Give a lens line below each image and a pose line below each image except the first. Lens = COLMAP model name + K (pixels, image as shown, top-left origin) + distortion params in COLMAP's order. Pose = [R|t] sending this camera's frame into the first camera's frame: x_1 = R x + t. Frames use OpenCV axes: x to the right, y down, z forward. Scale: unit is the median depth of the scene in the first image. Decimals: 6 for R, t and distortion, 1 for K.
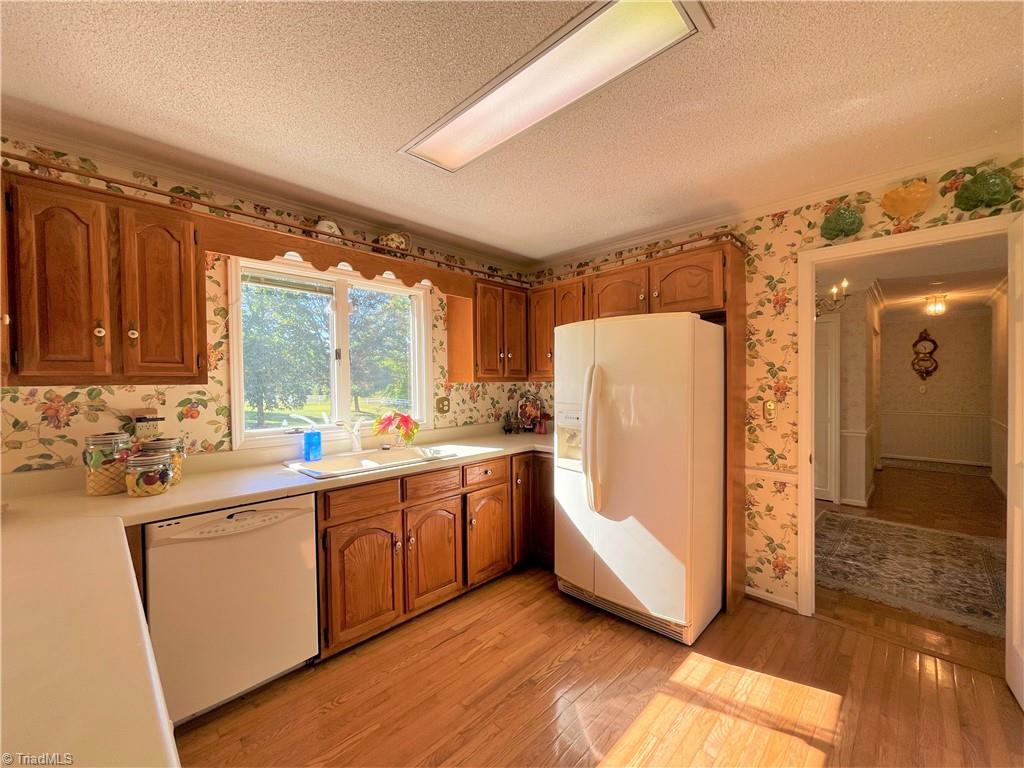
lens RADIAL K [[413.6, 0, 516.3], [0, 413.6, 385.7], [0, 0, 1]] dist [-0.002539, -0.000643]
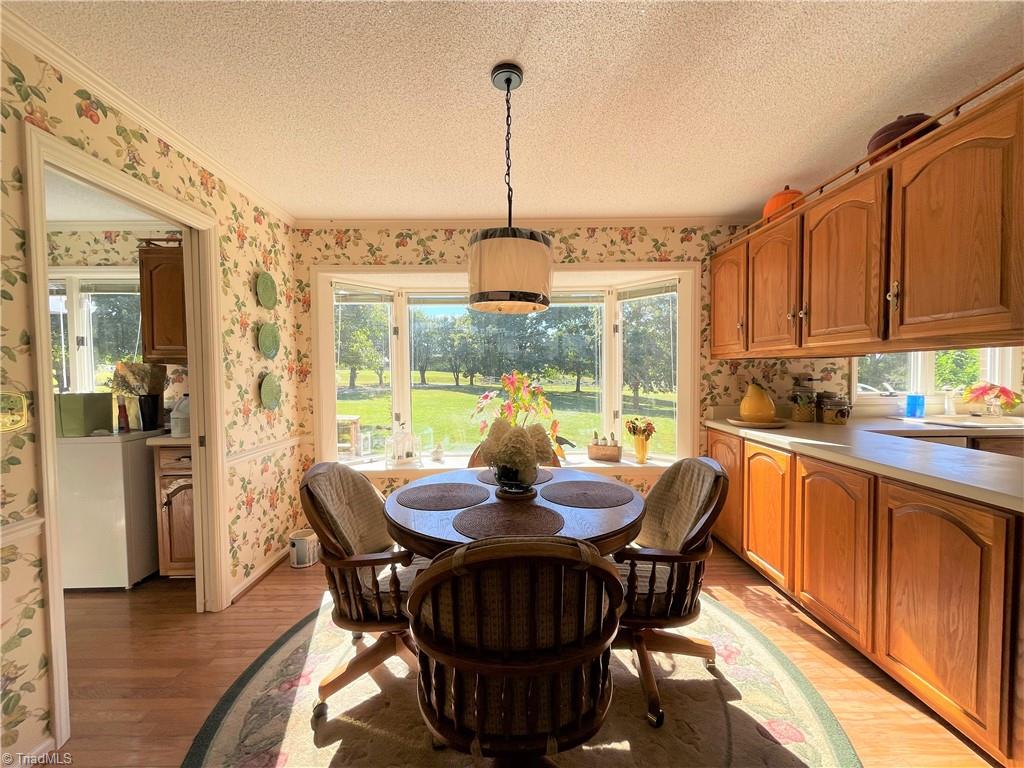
lens RADIAL K [[413.6, 0, 509.8], [0, 413.6, 374.9], [0, 0, 1]] dist [-0.002539, -0.000643]
pose [[0.693674, -0.009660, -0.720224, -0.470169], [-0.003772, 0.999848, -0.017043, 0.080368], [0.720279, 0.014539, 0.693532, -0.802920]]
